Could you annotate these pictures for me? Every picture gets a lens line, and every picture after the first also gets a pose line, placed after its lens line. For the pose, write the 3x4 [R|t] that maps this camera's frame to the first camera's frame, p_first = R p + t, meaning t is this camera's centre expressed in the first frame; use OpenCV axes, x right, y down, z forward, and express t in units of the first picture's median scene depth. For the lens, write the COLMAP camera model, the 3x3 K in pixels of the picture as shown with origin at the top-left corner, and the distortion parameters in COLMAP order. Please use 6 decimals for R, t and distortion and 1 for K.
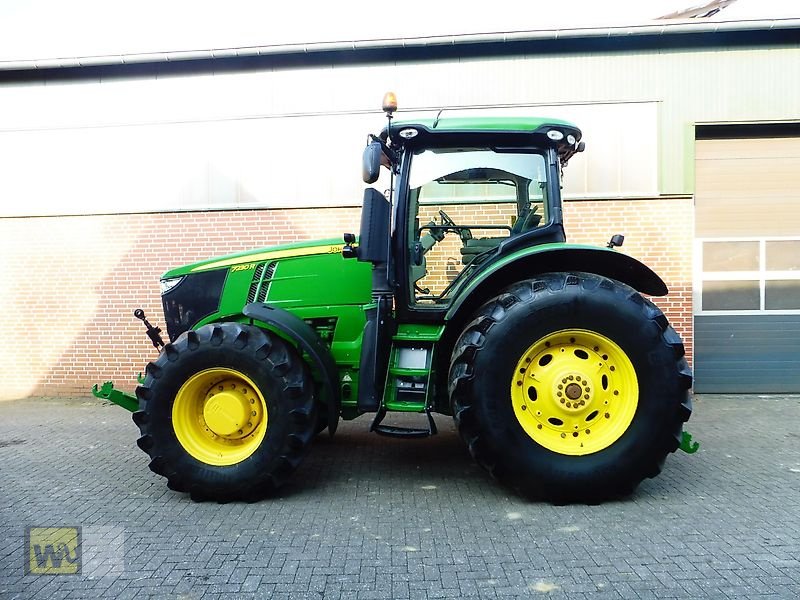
lens RADIAL K [[572.5, 0, 404.5], [0, 572.5, 300.7], [0, 0, 1]] dist [-0.052108, 0.020484]
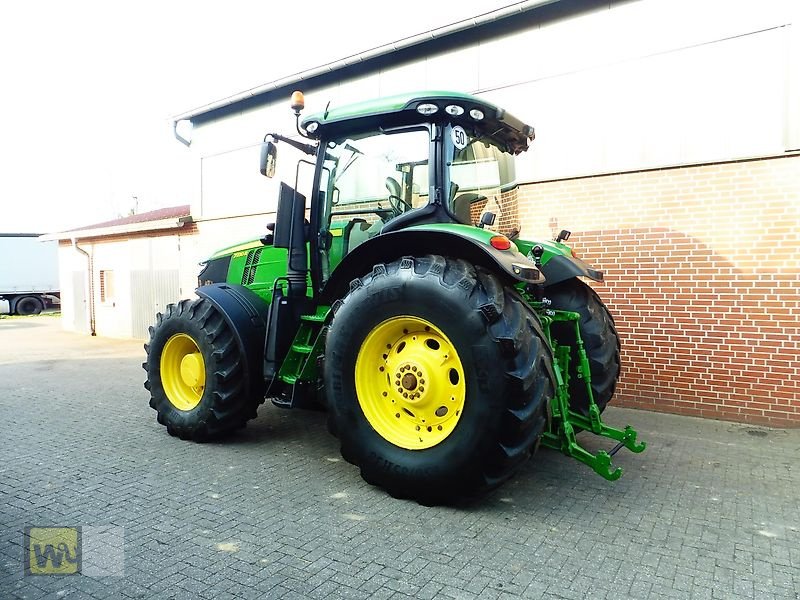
lens RADIAL K [[572.5, 0, 409.8], [0, 572.5, 305.8], [0, 0, 1]] dist [-0.052108, 0.020484]
pose [[0.848246, 0.035911, -0.528383, 0.738495], [-0.018654, 0.999105, 0.037957, -0.002896], [0.529273, -0.022340, 0.848157, 0.181956]]
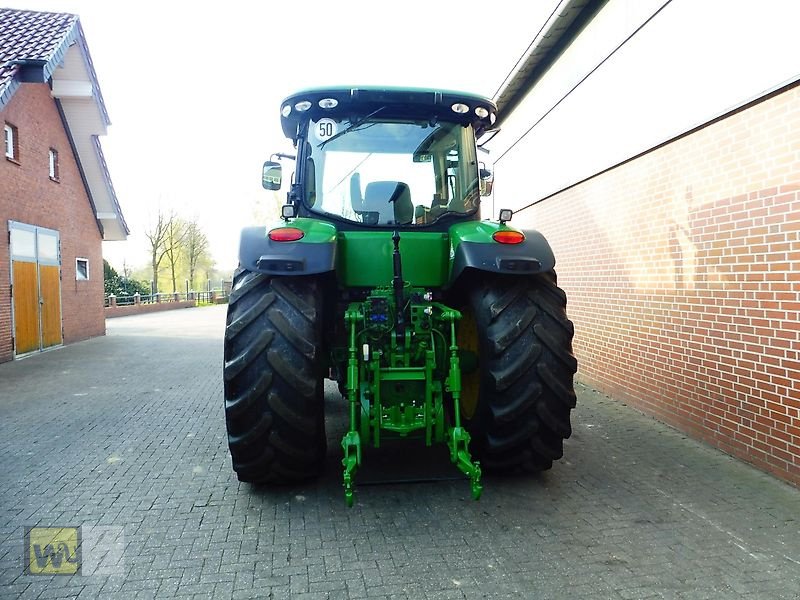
lens RADIAL K [[572.5, 0, 402.8], [0, 572.5, 299.2], [0, 0, 1]] dist [-0.052108, 0.020484]
pose [[0.174126, 0.044454, -0.983719, 1.279101], [-0.013774, 0.998993, 0.042706, -0.008789], [0.984627, 0.006114, 0.174563, 1.021114]]
